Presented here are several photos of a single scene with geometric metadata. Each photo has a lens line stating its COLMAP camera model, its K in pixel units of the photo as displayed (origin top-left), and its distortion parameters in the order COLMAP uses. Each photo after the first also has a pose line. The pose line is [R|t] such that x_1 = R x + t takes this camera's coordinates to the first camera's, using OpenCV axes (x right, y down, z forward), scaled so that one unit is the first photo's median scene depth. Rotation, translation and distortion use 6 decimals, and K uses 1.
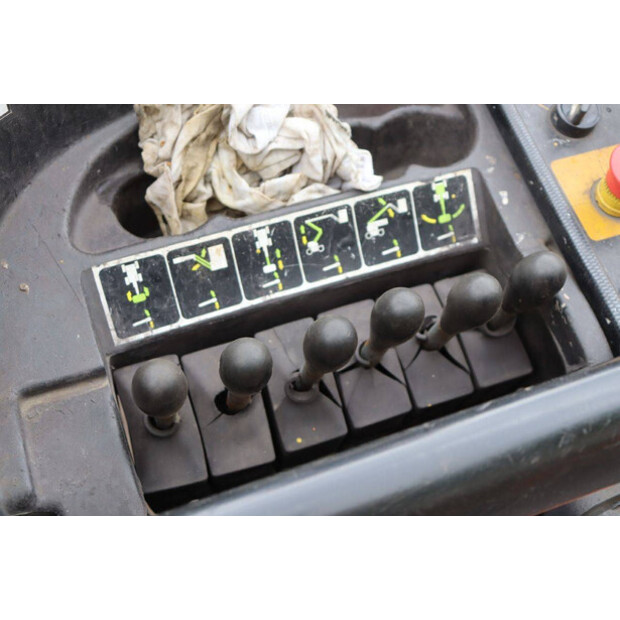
lens RADIAL K [[902.4, 0, 310.0], [0, 902.4, 310.0], [0, 0, 1]] dist [0.032119, 0.000987]
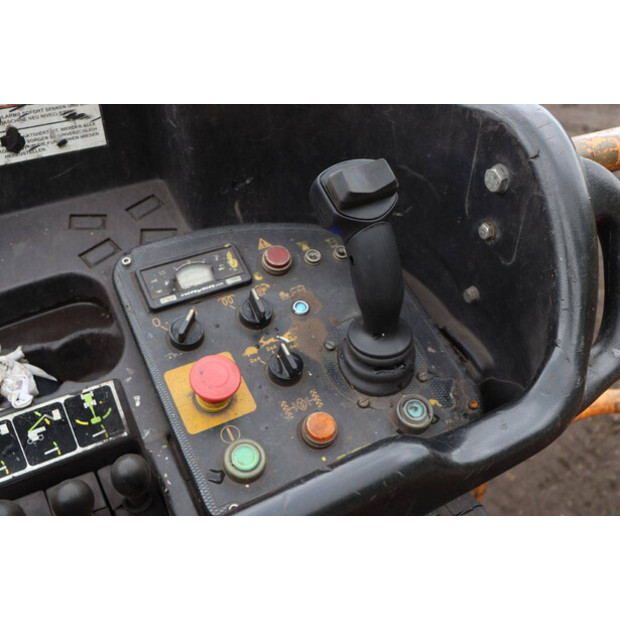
lens RADIAL K [[611.7, 0, 310.0], [0, 611.7, 310.0], [0, 0, 1]] dist [-0.124183, 0.174048]
pose [[0.992876, -0.082819, 0.085664, 0.394997], [0.093665, 0.986882, -0.131494, -0.116508], [-0.073650, 0.138581, 0.987609, 0.121242]]
